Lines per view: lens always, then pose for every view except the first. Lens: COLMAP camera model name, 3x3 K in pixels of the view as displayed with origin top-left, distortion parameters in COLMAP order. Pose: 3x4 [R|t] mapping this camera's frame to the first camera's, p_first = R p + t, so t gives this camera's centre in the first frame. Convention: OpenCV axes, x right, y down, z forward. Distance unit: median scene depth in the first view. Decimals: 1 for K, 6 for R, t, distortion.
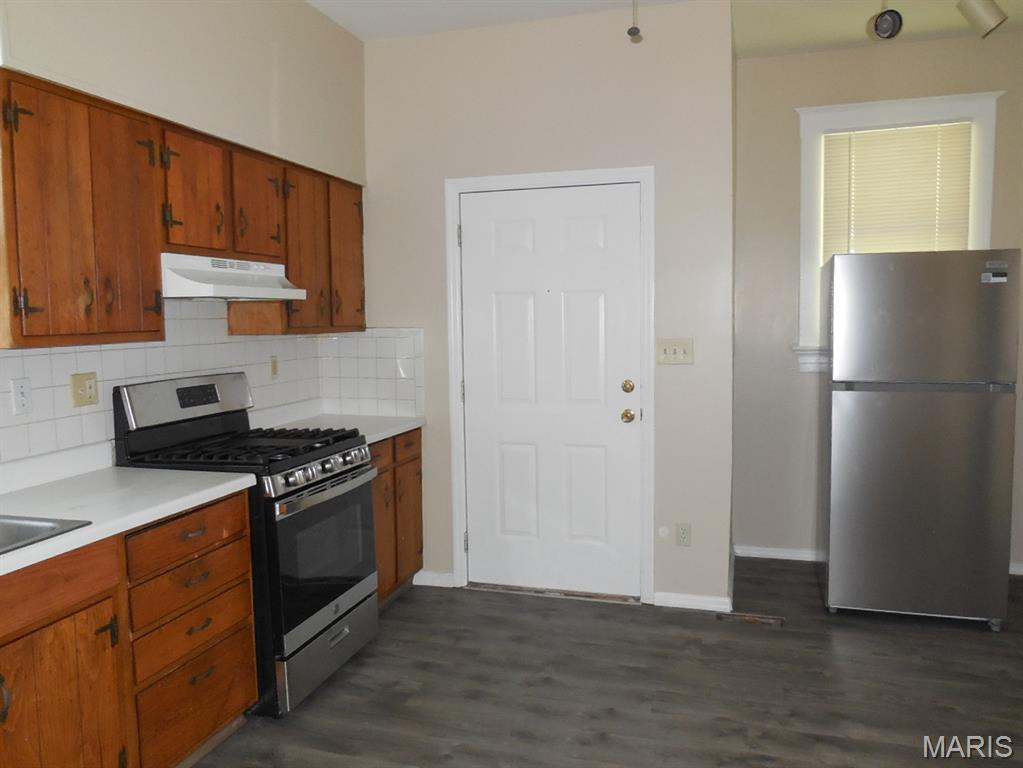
lens RADIAL K [[813.6, 0, 511.5], [0, 813.6, 384.0], [0, 0, 1]] dist [-0.000428, 0.003163]
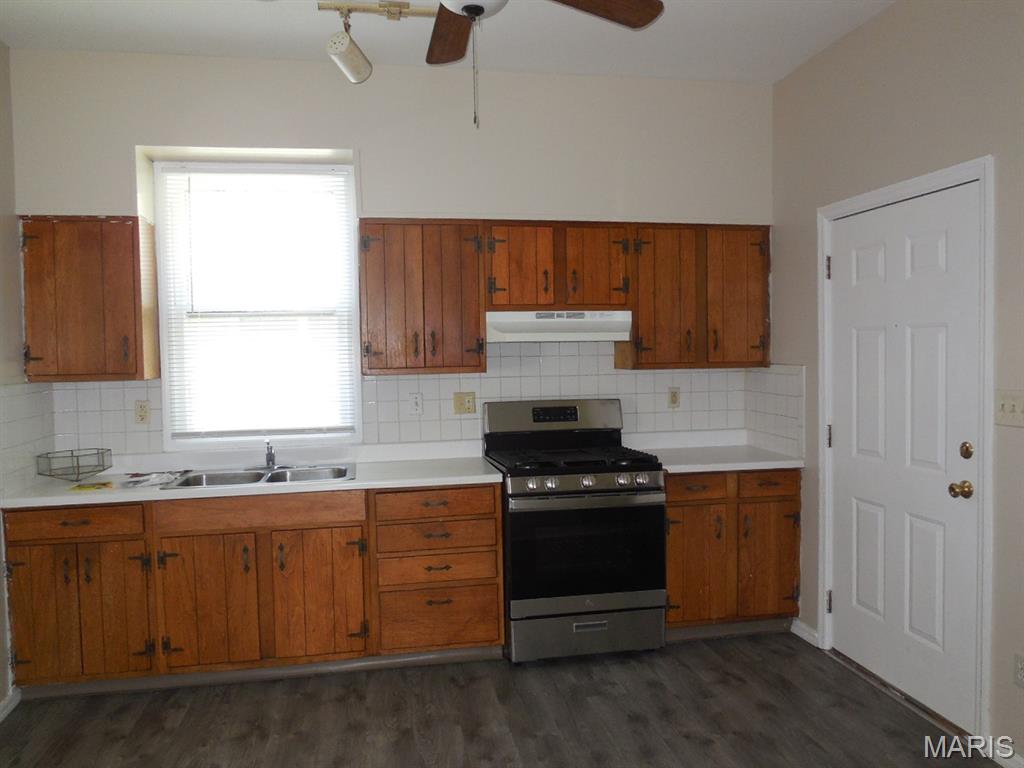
lens RADIAL K [[801.5, 0, 512.0], [0, 801.5, 384.0], [0, 0, 1]] dist [-0.004351, -0.000448]
pose [[0.451436, 0.044411, -0.891198, 0.727483], [-0.066411, 0.997663, 0.016076, -0.050279], [0.889829, 0.051928, 0.453330, 0.340218]]
